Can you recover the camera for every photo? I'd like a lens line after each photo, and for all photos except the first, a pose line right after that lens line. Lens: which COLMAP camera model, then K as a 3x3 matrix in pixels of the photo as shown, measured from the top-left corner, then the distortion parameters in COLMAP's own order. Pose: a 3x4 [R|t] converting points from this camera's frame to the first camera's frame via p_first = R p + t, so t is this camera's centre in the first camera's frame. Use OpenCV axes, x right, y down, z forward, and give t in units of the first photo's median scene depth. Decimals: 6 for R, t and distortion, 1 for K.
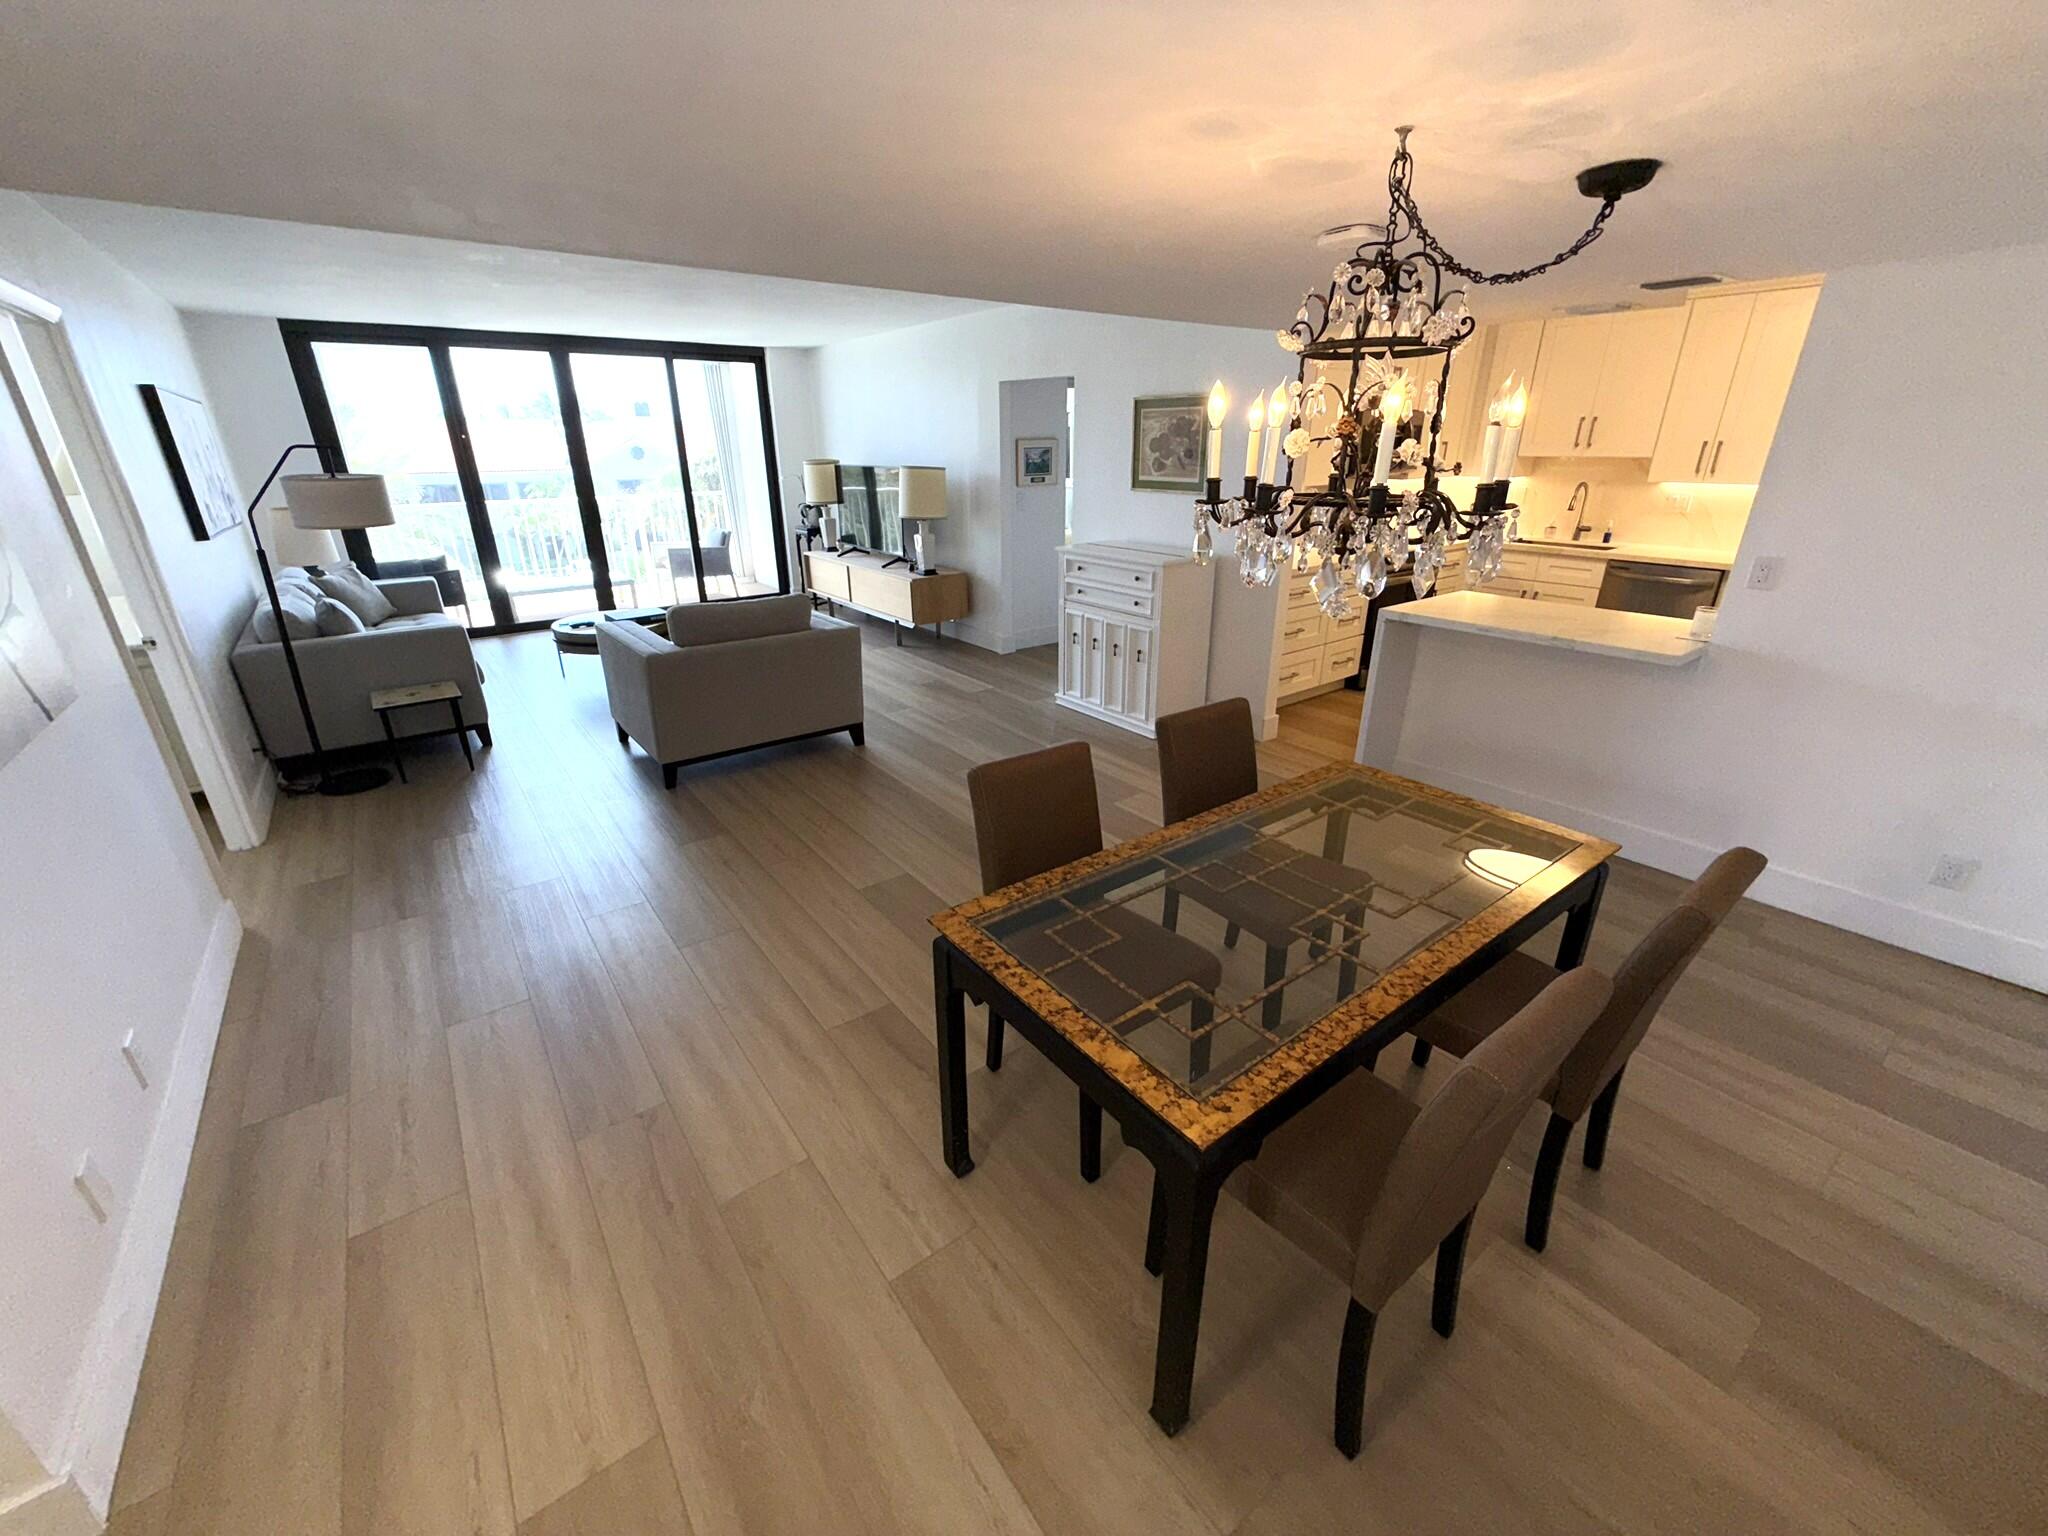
lens RADIAL K [[816.2, 0, 1025.8], [0, 816.2, 761.9], [0, 0, 1]] dist [-0.000802, -0.000694]
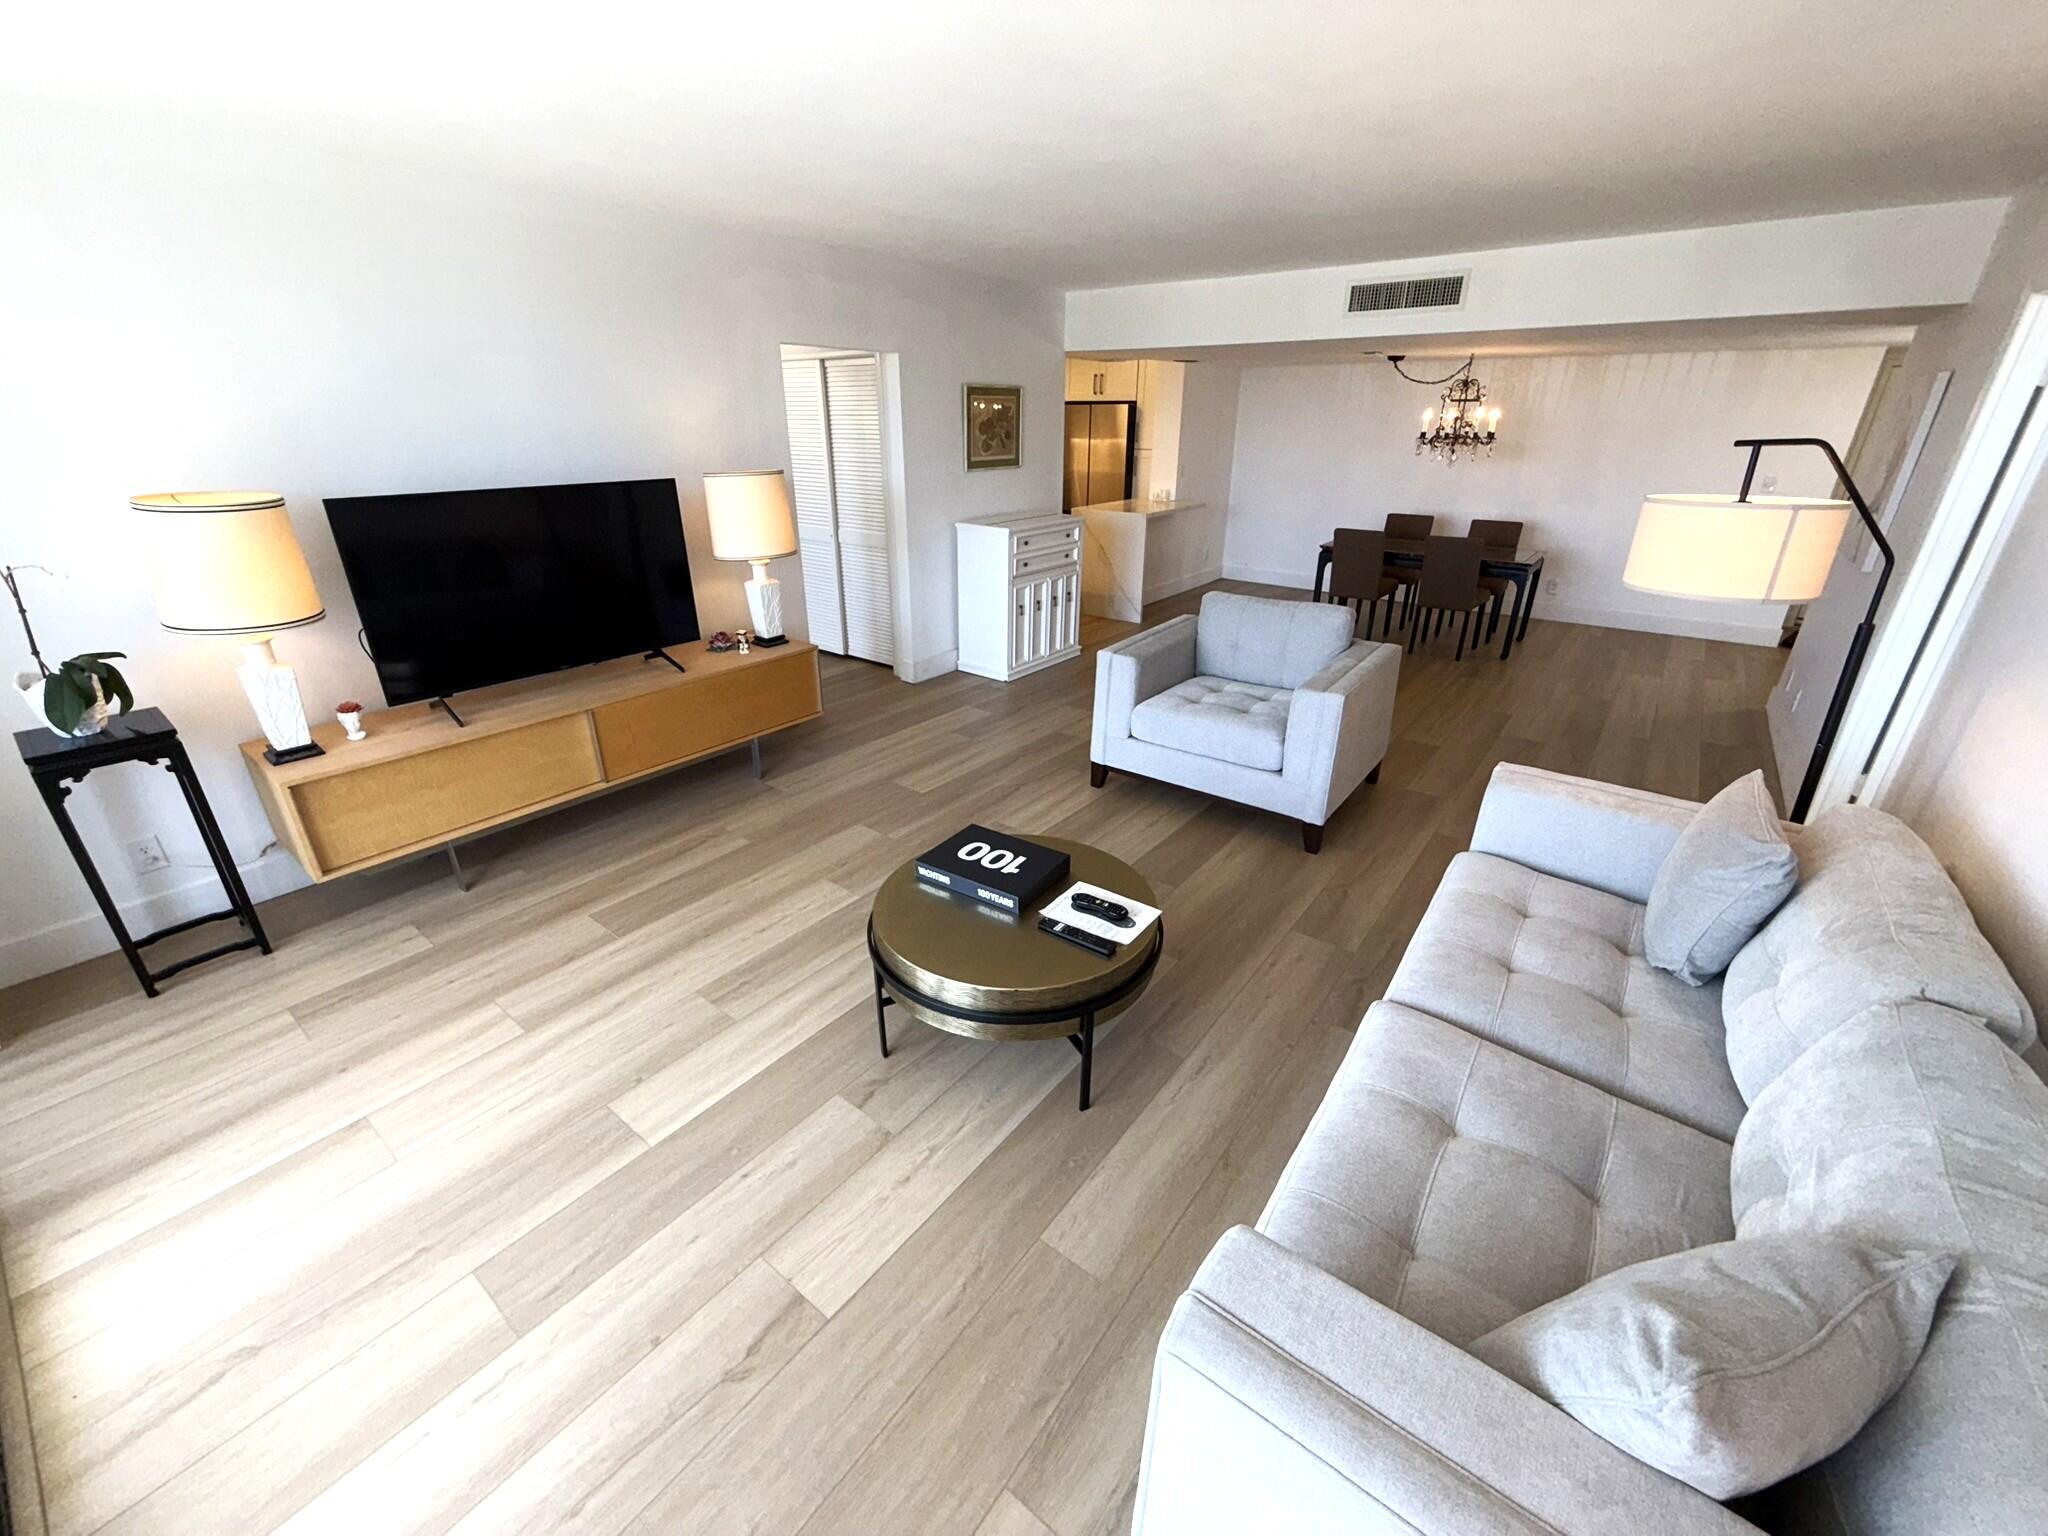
lens RADIAL K [[816.2, 0, 1021.3], [0, 816.2, 767.5], [0, 0, 1]] dist [-0.000802, -0.000694]
pose [[-0.261309, -0.373255, 0.890168, -0.894762], [0.352977, 0.821387, 0.448030, -0.426023], [-0.898401, 0.431283, -0.082885, 1.086347]]
